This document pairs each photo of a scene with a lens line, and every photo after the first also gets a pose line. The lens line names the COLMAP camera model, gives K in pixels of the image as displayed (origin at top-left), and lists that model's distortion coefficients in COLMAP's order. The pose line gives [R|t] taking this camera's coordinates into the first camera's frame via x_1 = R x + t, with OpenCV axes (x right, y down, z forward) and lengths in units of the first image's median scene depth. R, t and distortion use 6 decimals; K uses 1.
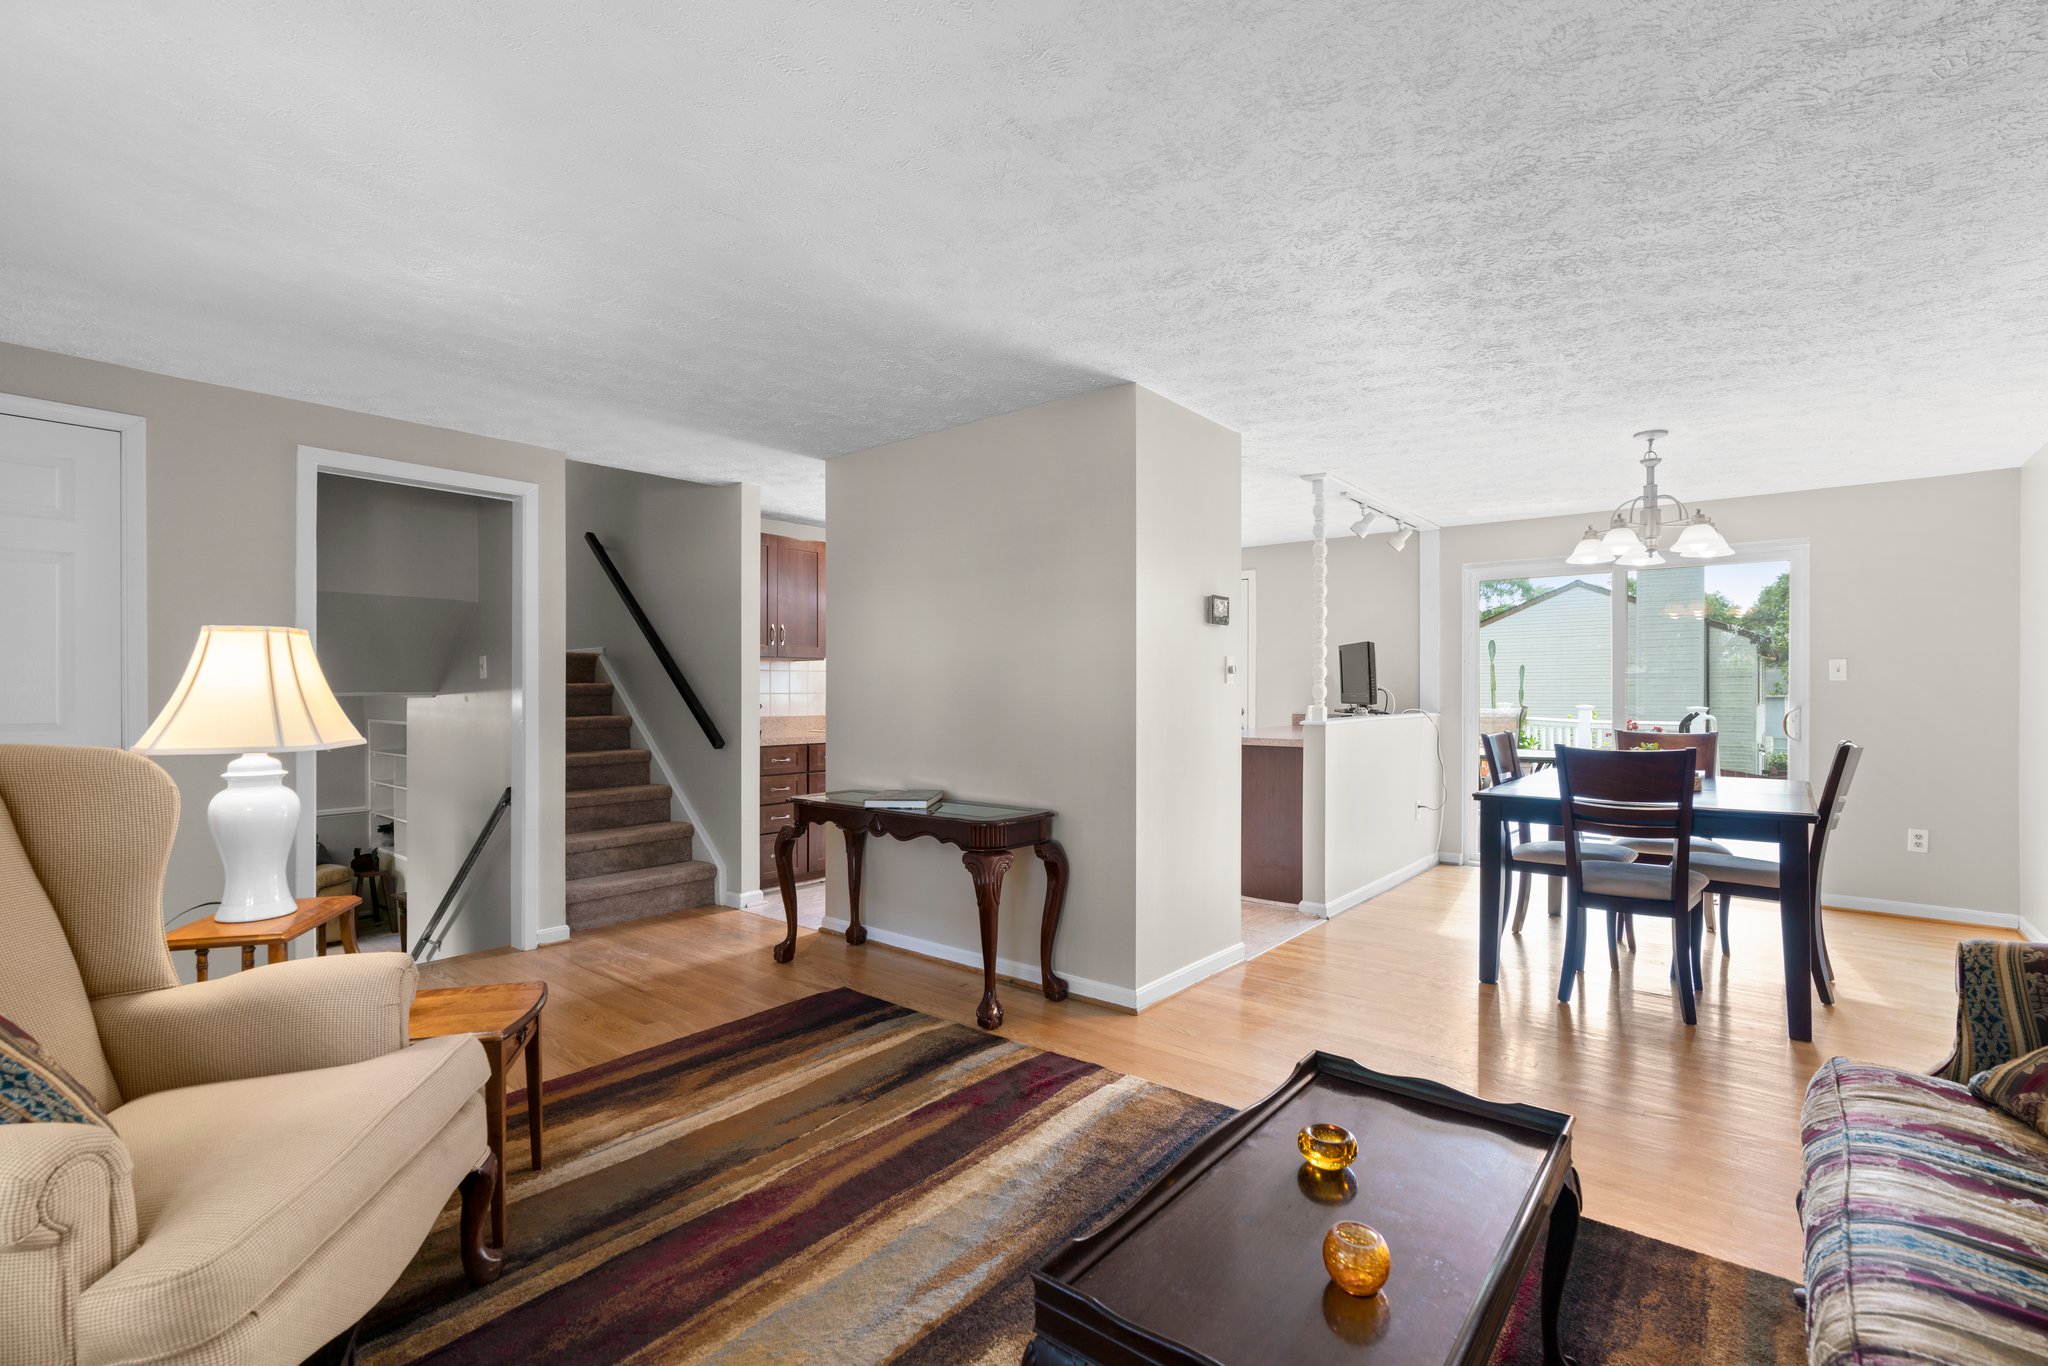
lens RADIAL K [[915.0, 0, 1015.0], [0, 915.0, 691.8], [0, 0, 1]] dist [-0.004824, 0.000764]
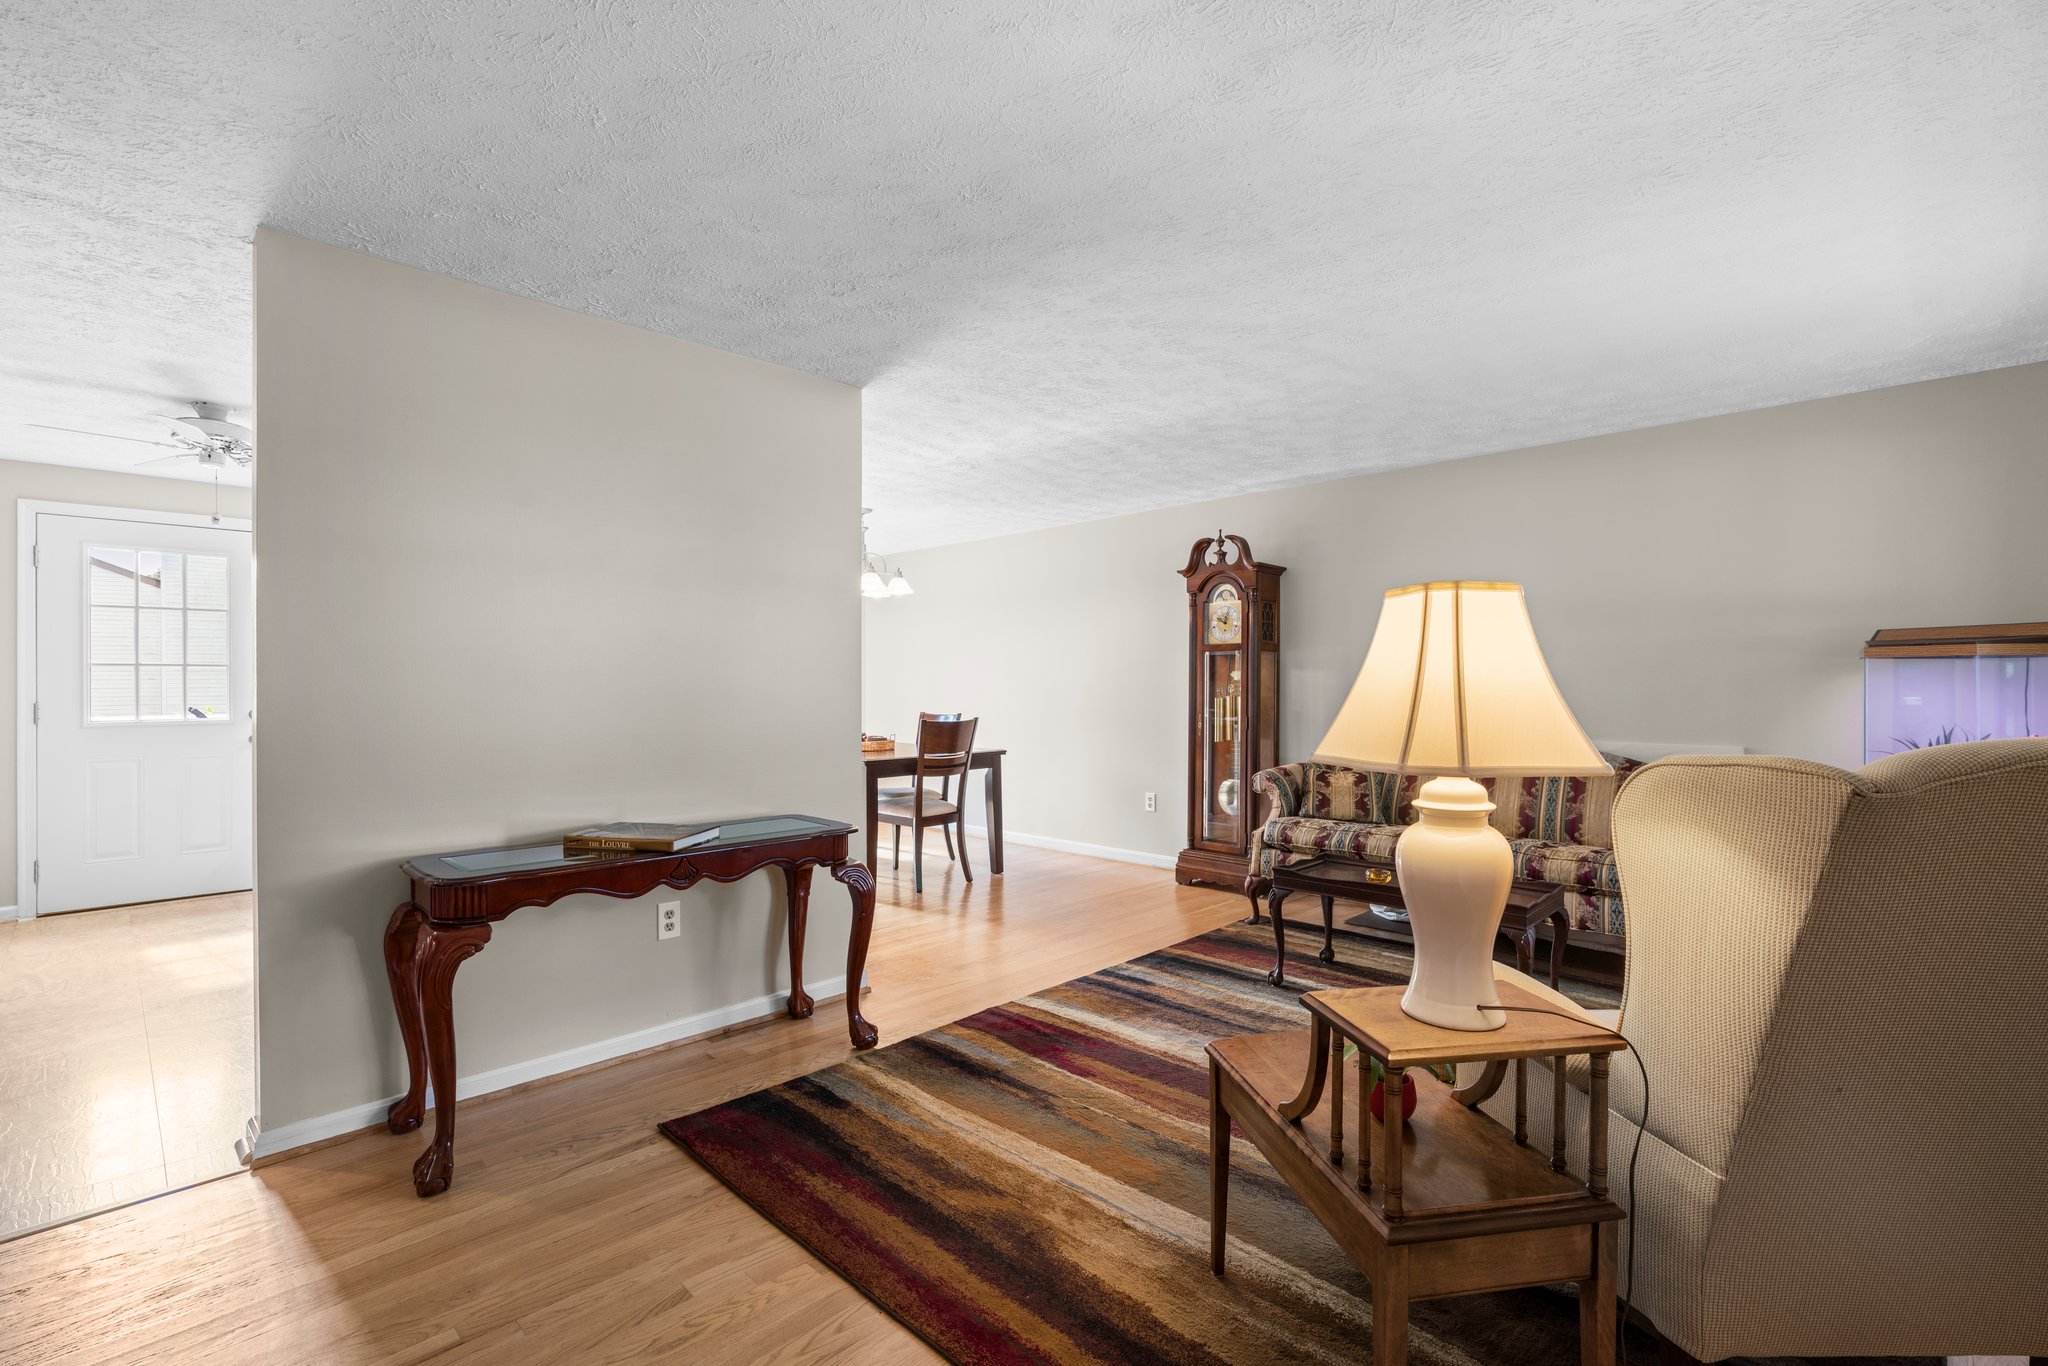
lens RADIAL K [[915.0, 0, 1010.3], [0, 915.0, 677.8], [0, 0, 1]] dist [-0.004824, 0.000764]
pose [[0.095673, 0.009936, 0.995363, -1.063132], [0.004205, 0.999937, -0.010386, 0.006616], [-0.995404, 0.005179, 0.095625, 0.872819]]
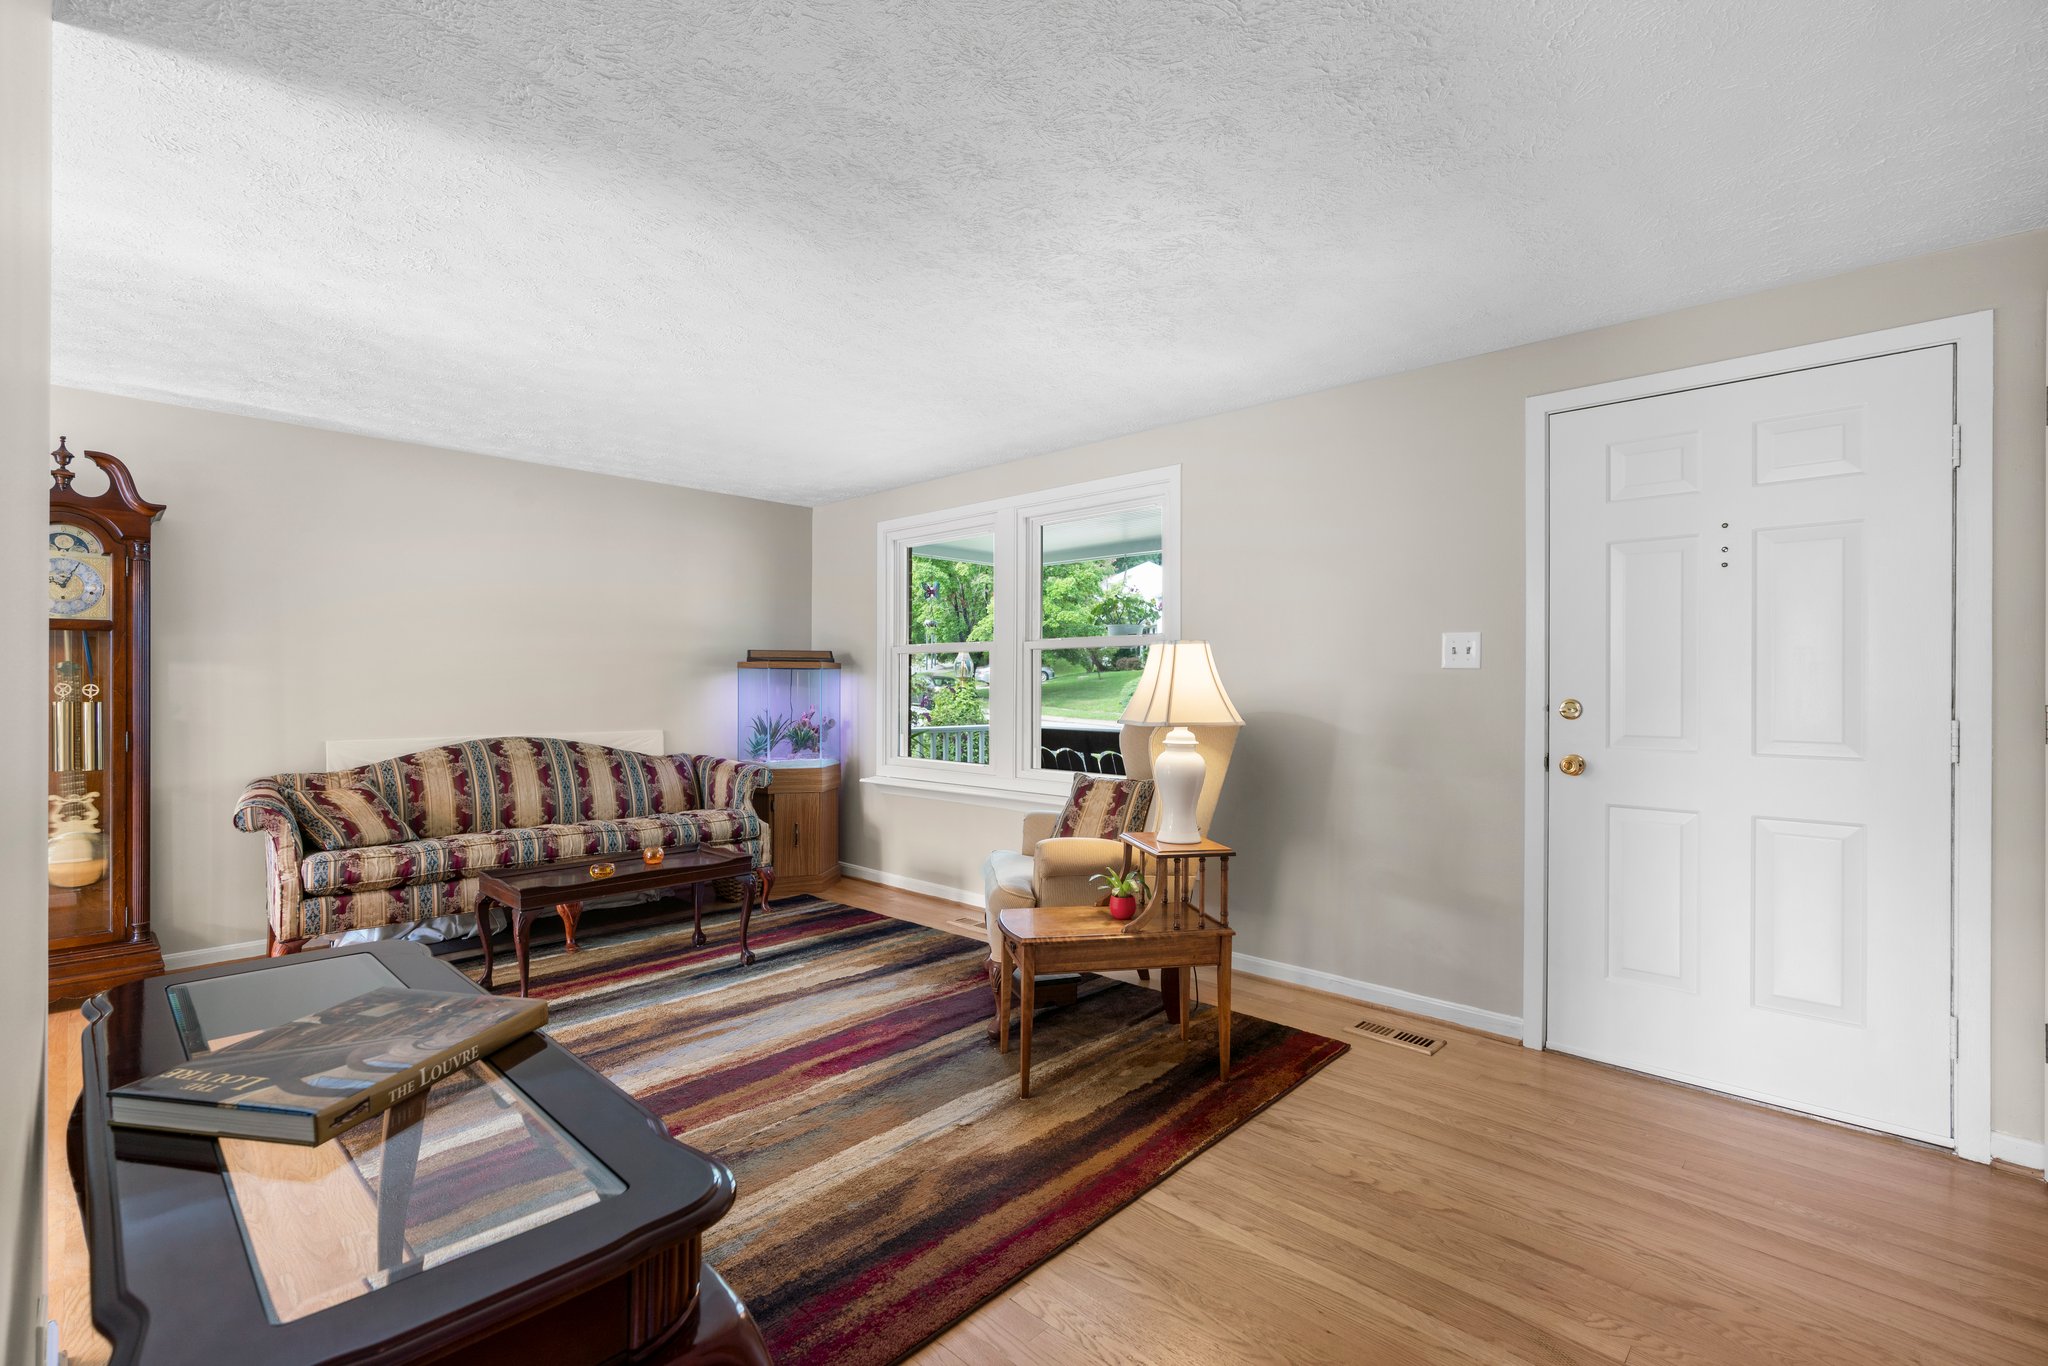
lens RADIAL K [[915.0, 0, 1015.9], [0, 915.0, 688.1], [0, 0, 1]] dist [-0.004824, 0.000764]
pose [[-0.997754, -0.002980, 0.066915, -0.465794], [-0.002381, 0.999956, 0.009028, -0.004031], [-0.066939, 0.008849, -0.997718, 1.701633]]
